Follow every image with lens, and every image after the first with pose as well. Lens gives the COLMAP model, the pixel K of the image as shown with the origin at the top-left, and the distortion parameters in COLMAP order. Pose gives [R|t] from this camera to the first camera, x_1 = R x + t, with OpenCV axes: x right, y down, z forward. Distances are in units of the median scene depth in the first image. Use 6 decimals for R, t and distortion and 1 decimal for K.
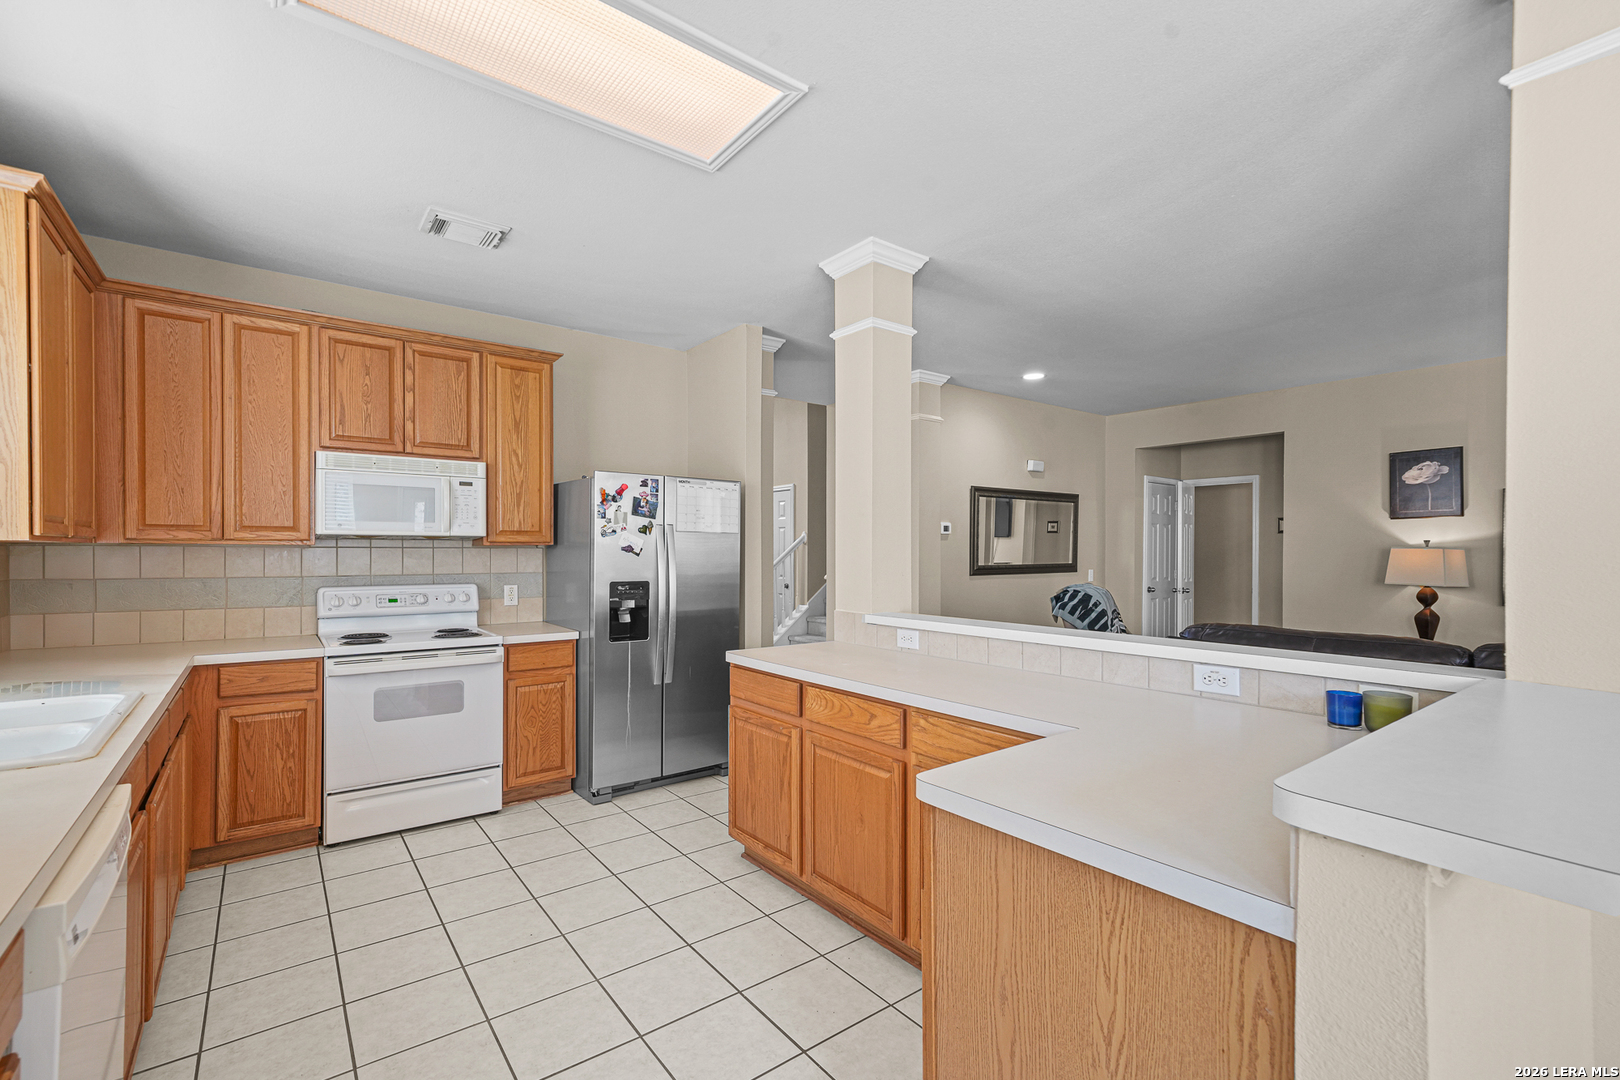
lens RADIAL K [[701.0, 0, 794.9], [0, 701.0, 551.5], [0, 0, 1]] dist [0.003670, 0.002339]
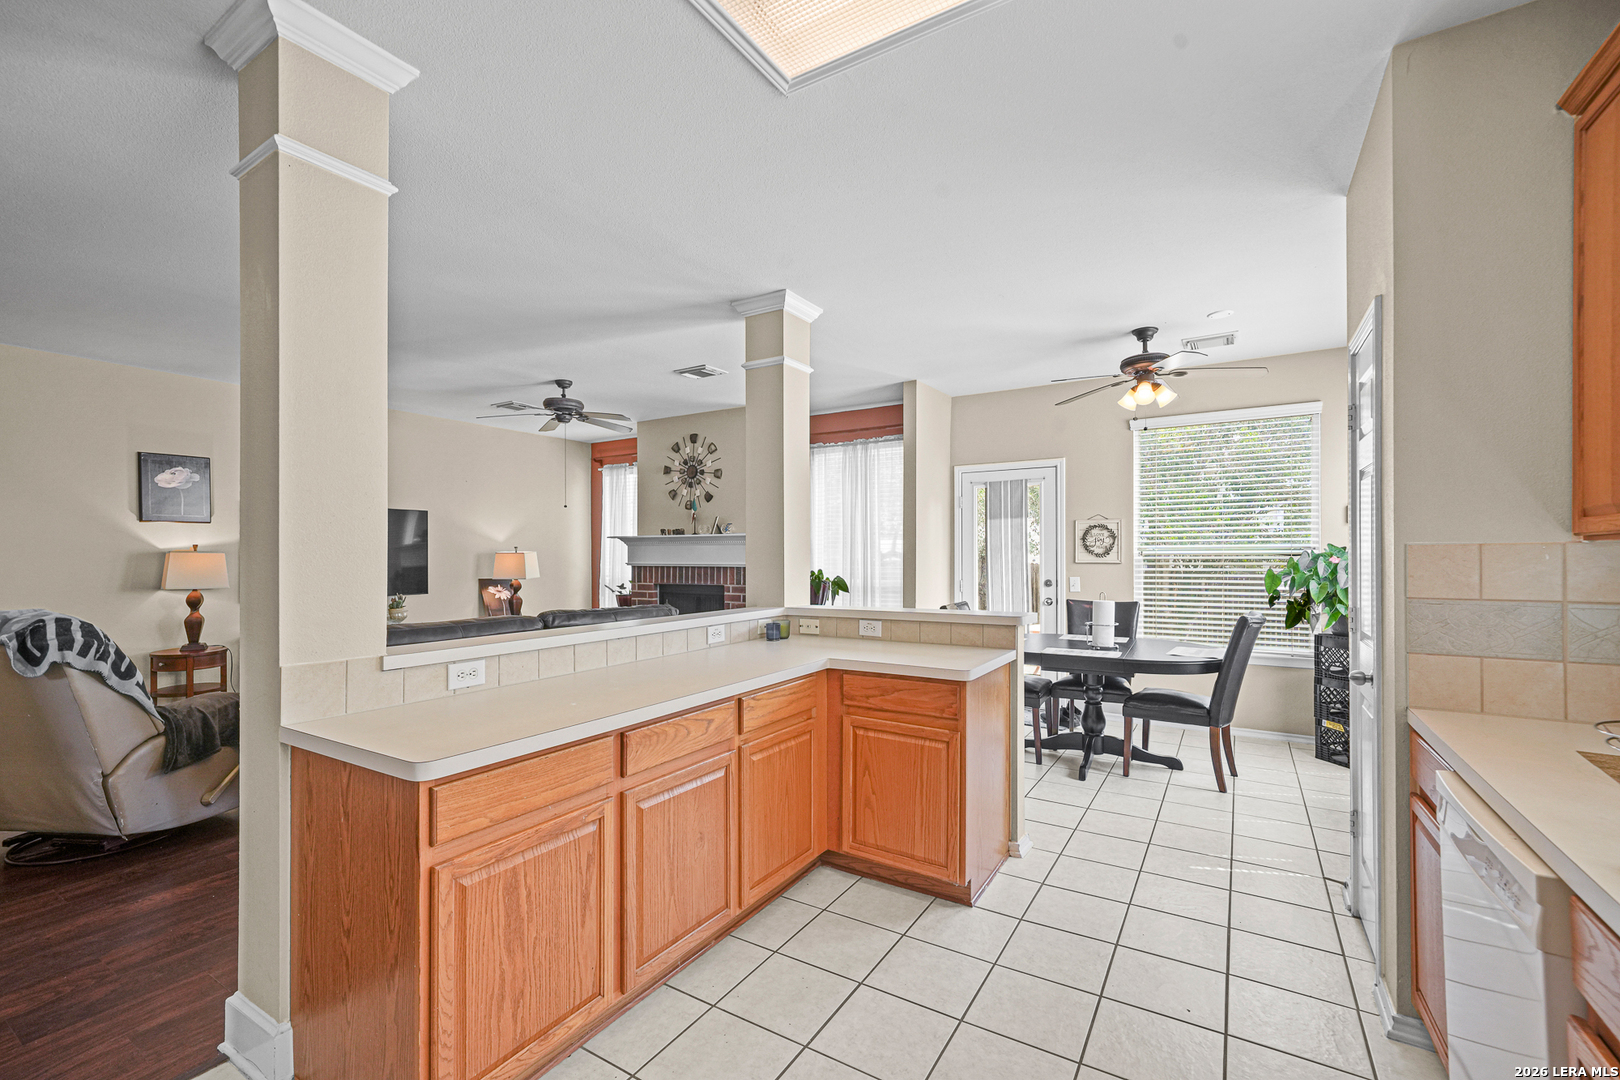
lens RADIAL K [[701.0, 0, 804.9], [0, 701.0, 548.2], [0, 0, 1]] dist [0.003670, 0.002339]
pose [[-0.361611, 0.008423, 0.932291, -0.544761], [0.003839, 0.999964, -0.007545, -0.000174], [-0.932321, 0.000851, -0.361630, 0.784531]]
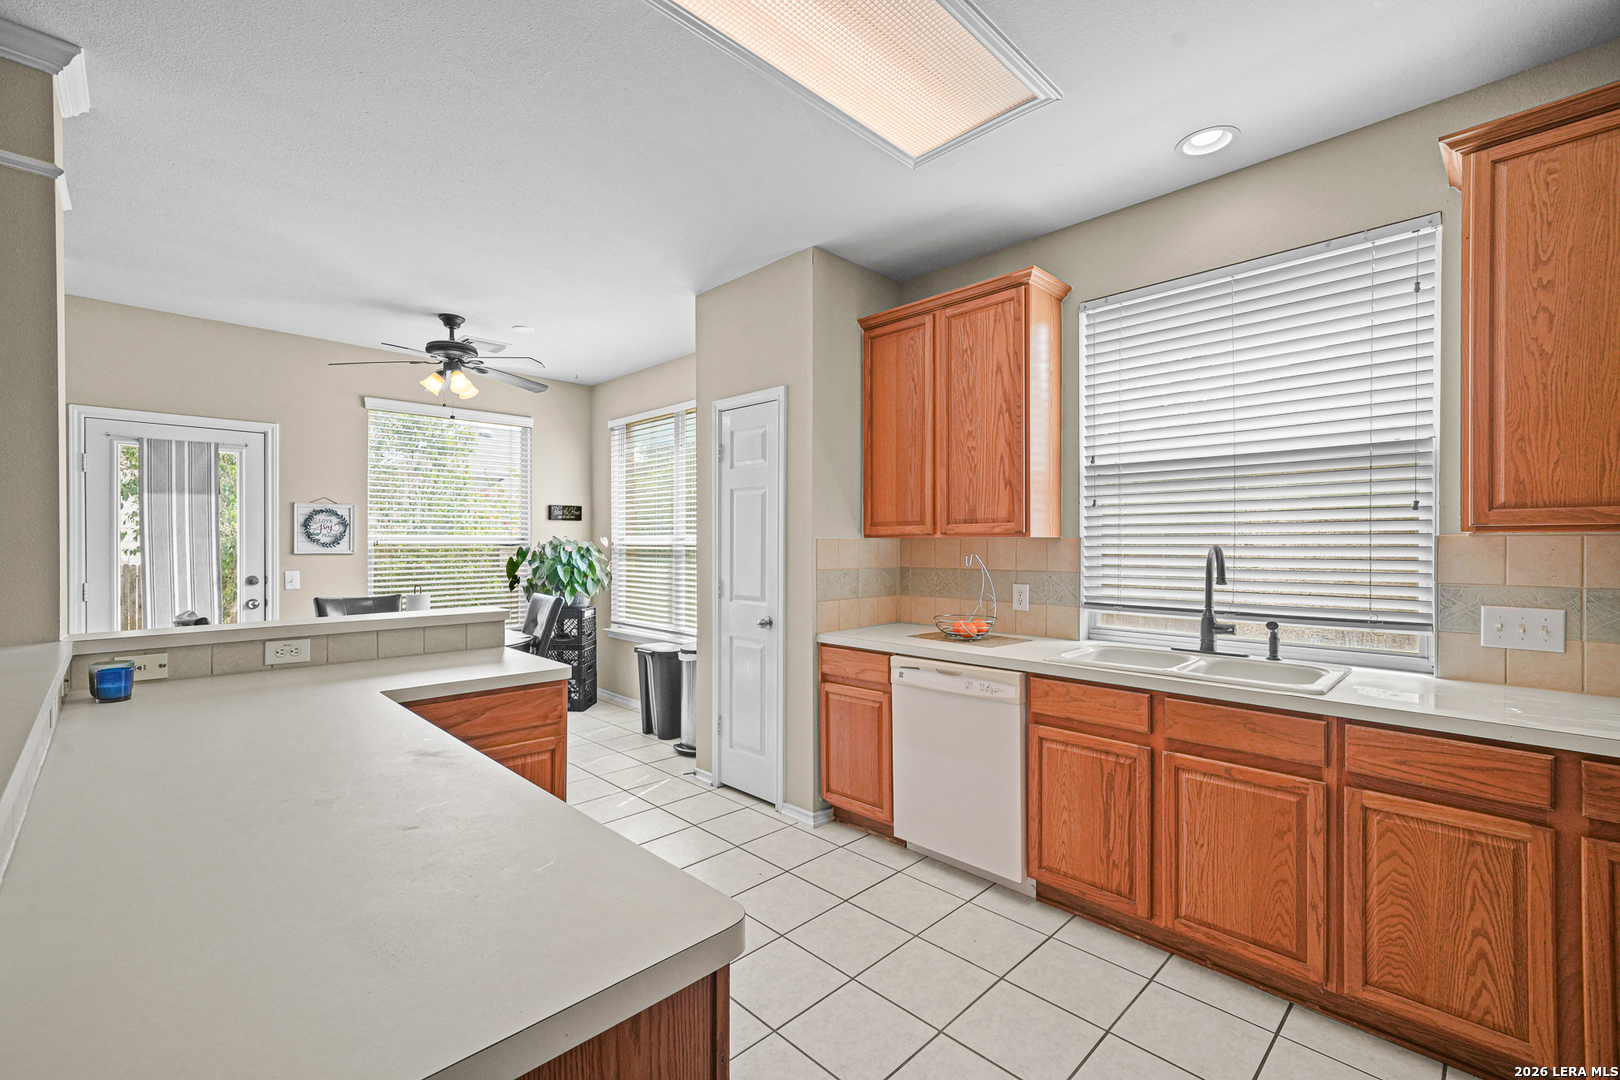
lens RADIAL K [[701.0, 0, 808.5], [0, 701.0, 546.1], [0, 0, 1]] dist [0.003670, 0.002339]
pose [[-0.991180, -0.001789, -0.132507, -0.074807], [-0.002393, 0.999987, 0.004393, 0.000170], [0.132497, 0.004671, -0.991172, 1.068612]]
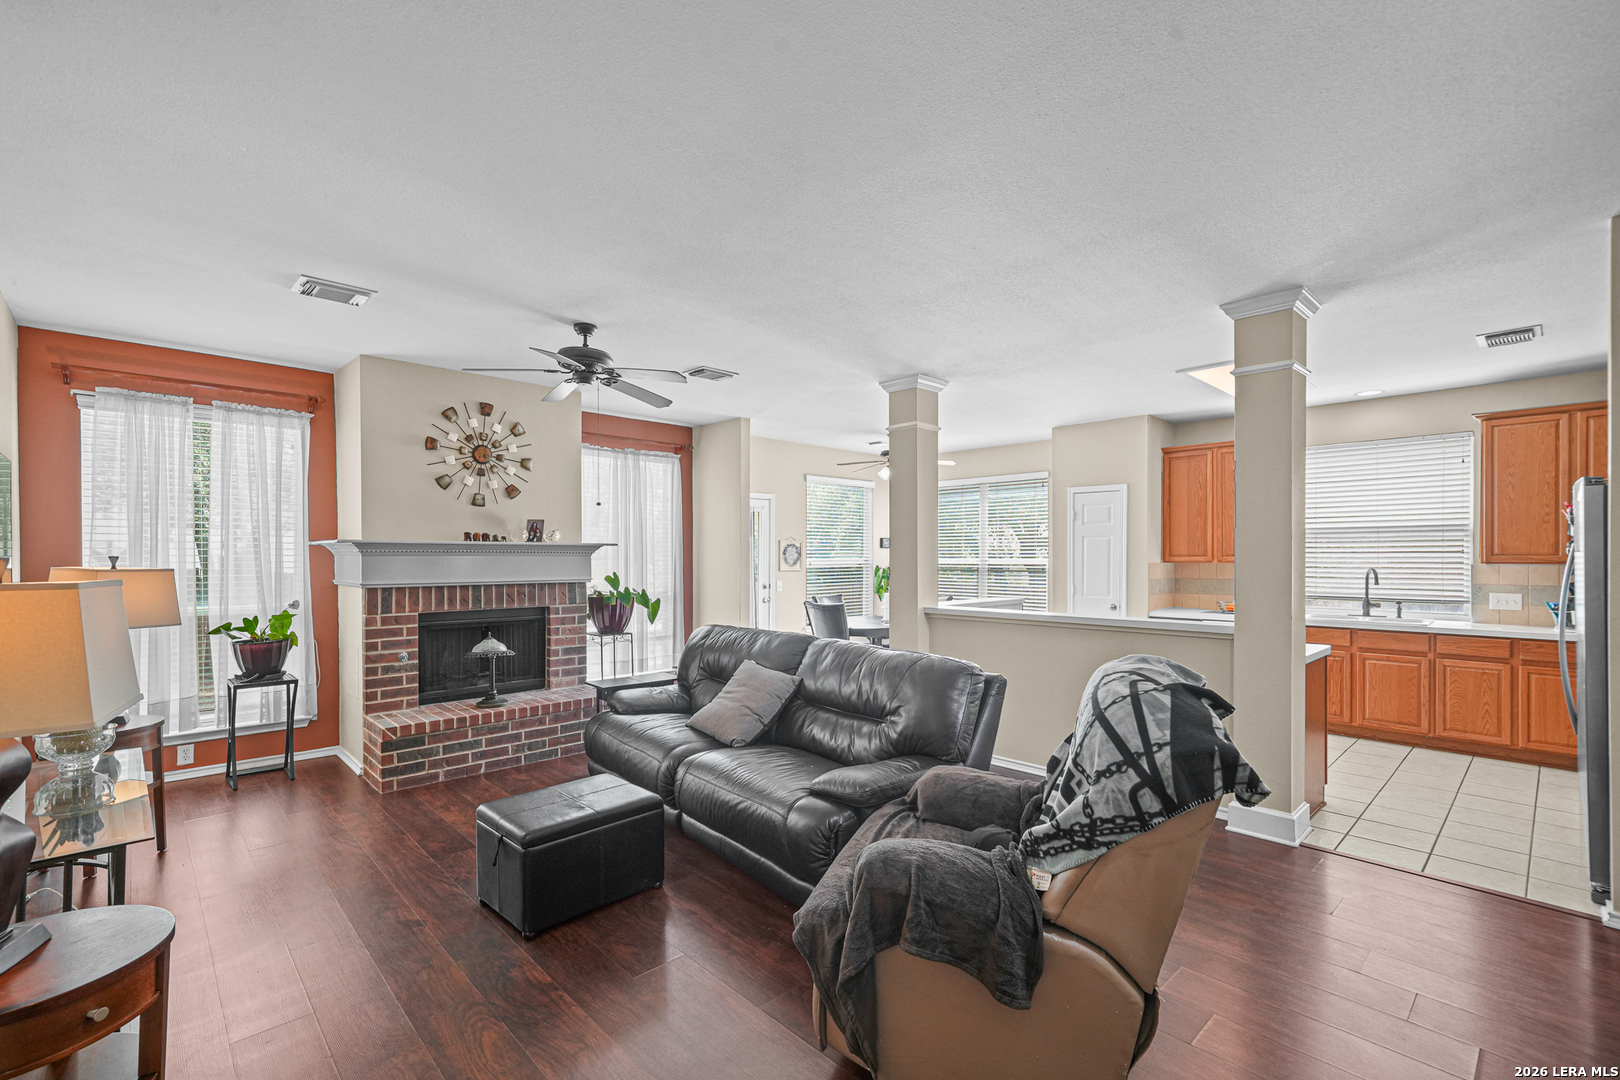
lens RADIAL K [[741.2, 0, 803.6], [0, 741.2, 558.8], [0, 0, 1]] dist [0.022232, -0.000803]
pose [[-0.991340, -0.000723, -0.131320, 0.923584], [-0.001368, 0.999987, 0.004817, -0.025525], [0.131315, 0.004955, -0.991328, 1.938479]]
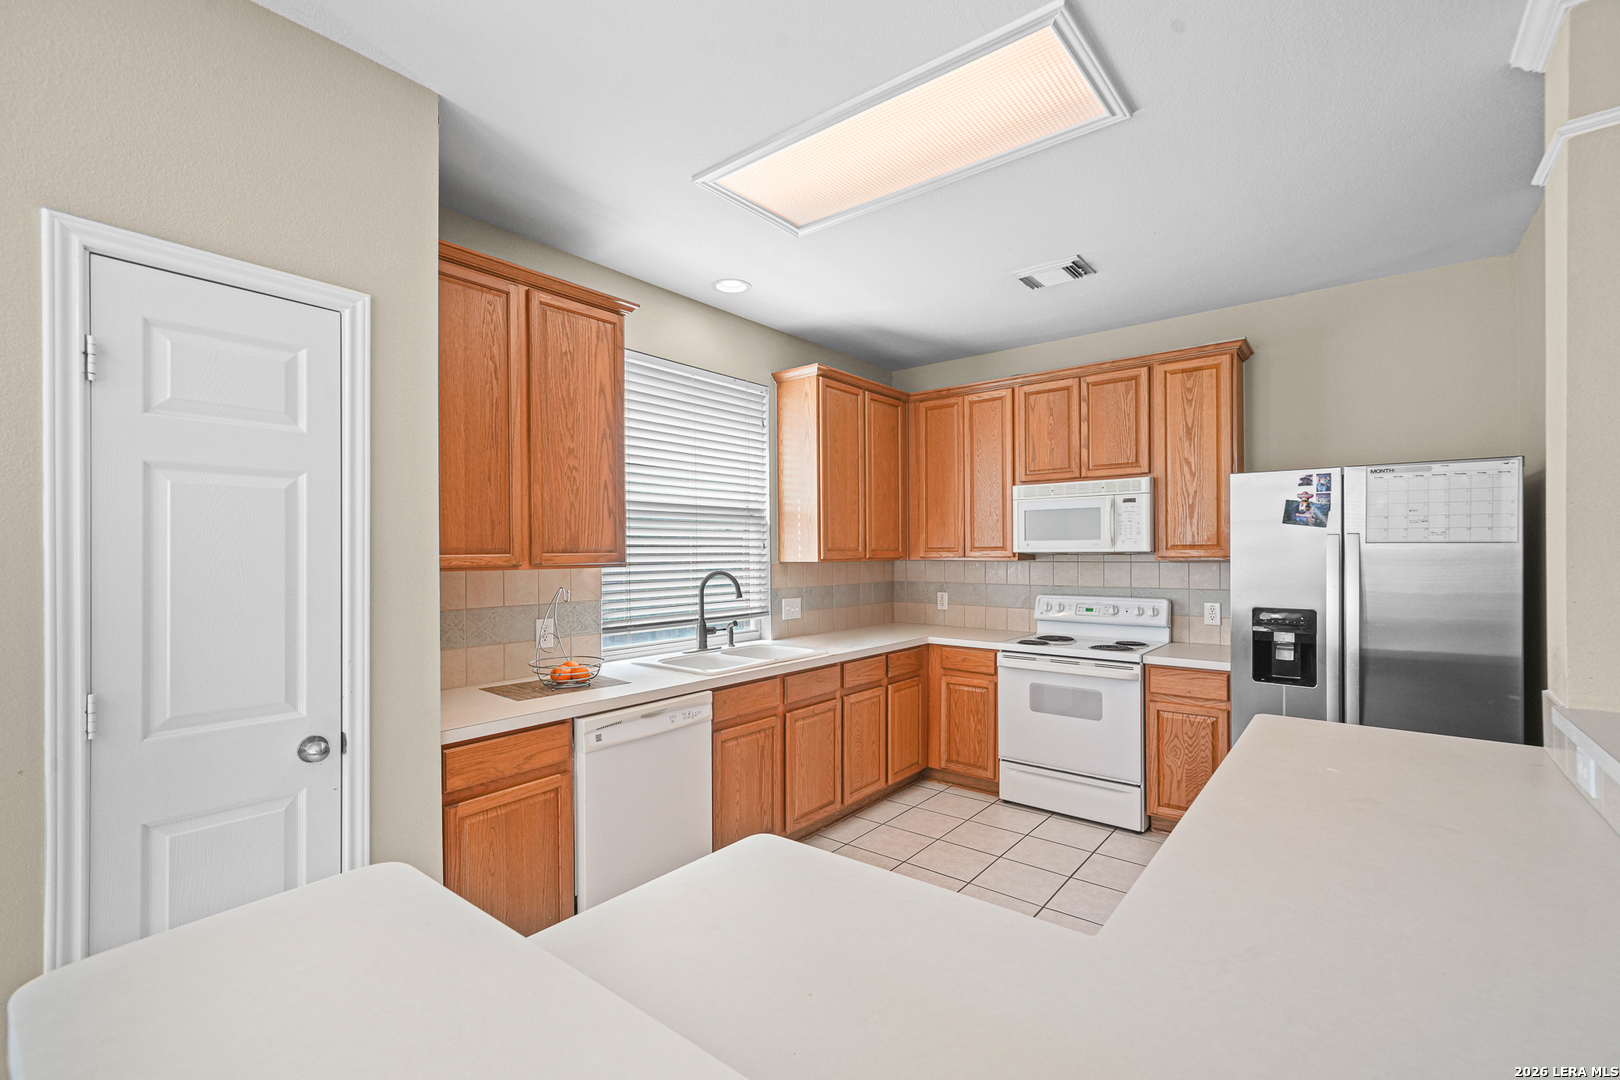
lens RADIAL K [[701.0, 0, 808.5], [0, 701.0, 549.7], [0, 0, 1]] dist [0.003670, 0.002339]
pose [[0.250602, -0.006593, -0.968068, 0.409345], [0.004696, 0.999973, -0.005595, -0.022176], [0.968079, -0.003144, 0.250626, 0.302471]]
